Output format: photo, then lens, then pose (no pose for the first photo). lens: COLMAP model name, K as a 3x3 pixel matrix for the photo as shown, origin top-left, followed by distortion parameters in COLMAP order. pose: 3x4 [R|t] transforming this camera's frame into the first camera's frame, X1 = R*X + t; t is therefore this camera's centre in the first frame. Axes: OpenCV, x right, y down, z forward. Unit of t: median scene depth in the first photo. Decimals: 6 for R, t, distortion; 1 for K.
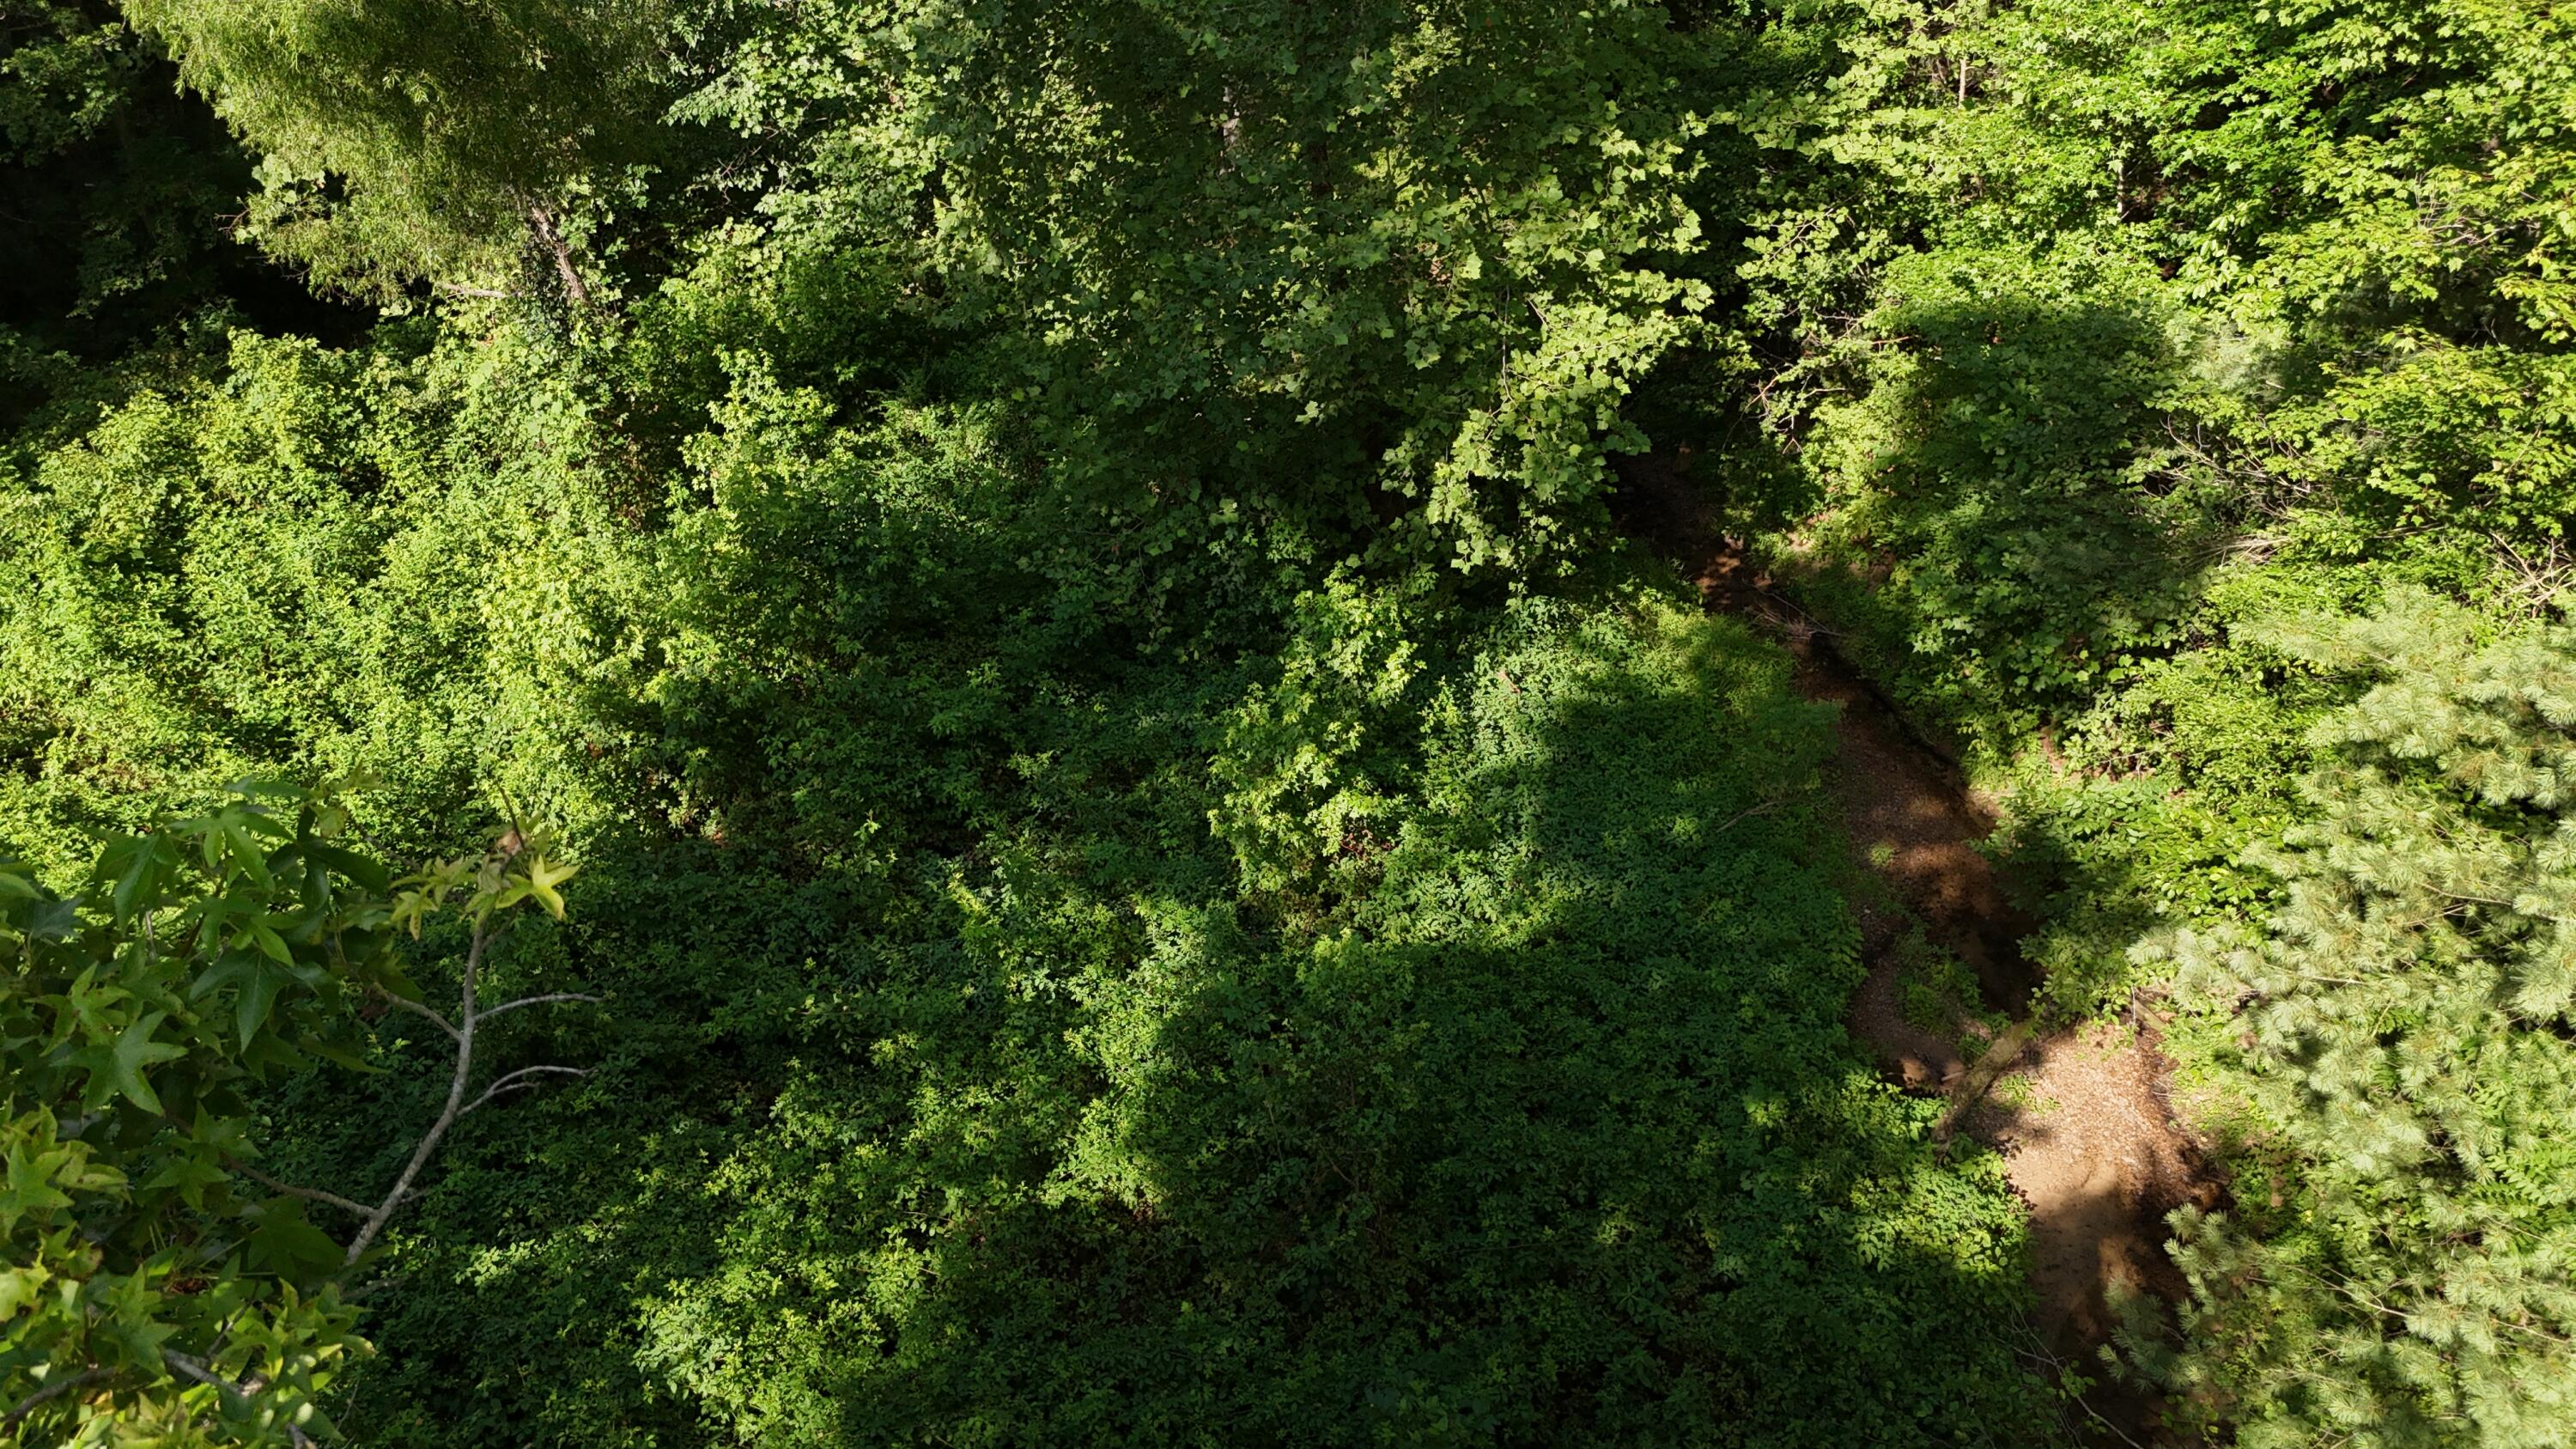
lens RADIAL K [[1924.8, 0, 1284.8], [0, 1924.8, 723.6], [0, 0, 1]] dist [0.066379, -0.038152]
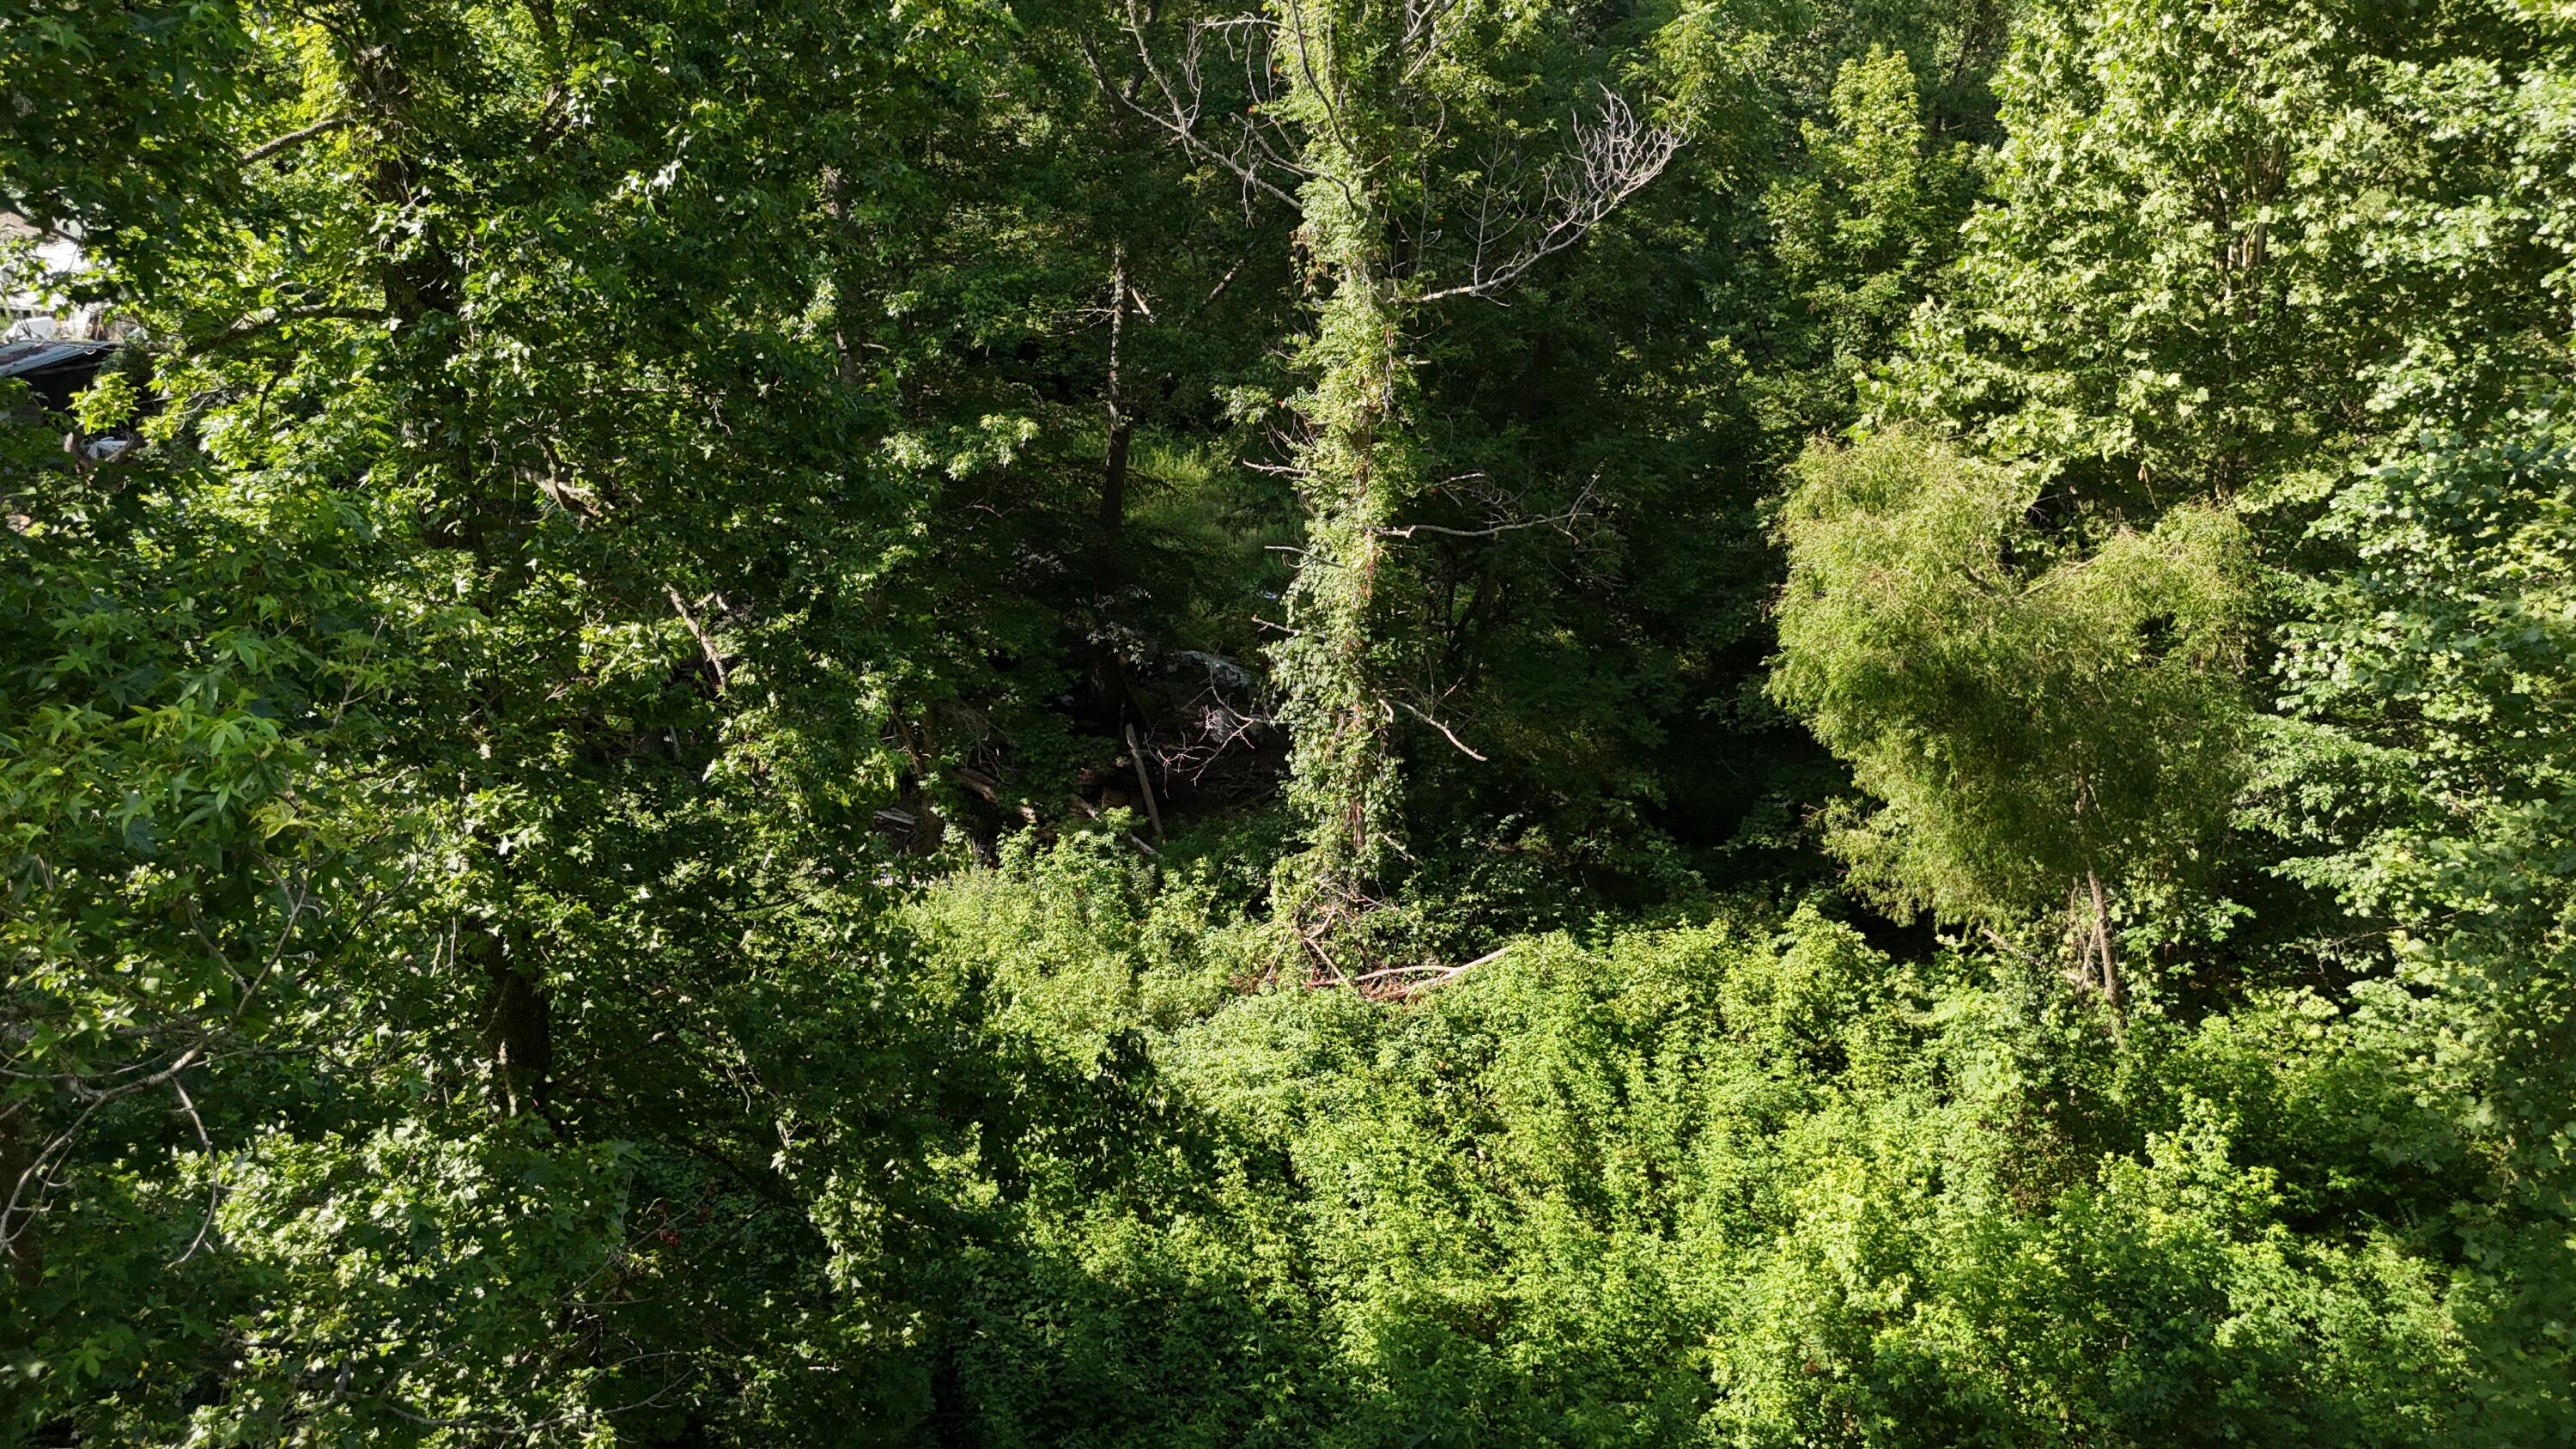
lens RADIAL K [[1924.8, 0, 1285.6], [0, 1924.8, 721.6], [0, 0, 1]] dist [0.066379, -0.038152]
pose [[0.573545, 0.273377, -0.772212, 0.139263], [-0.521877, 0.848551, -0.087211, -0.031059], [0.631420, 0.453018, 0.629352, 0.037982]]
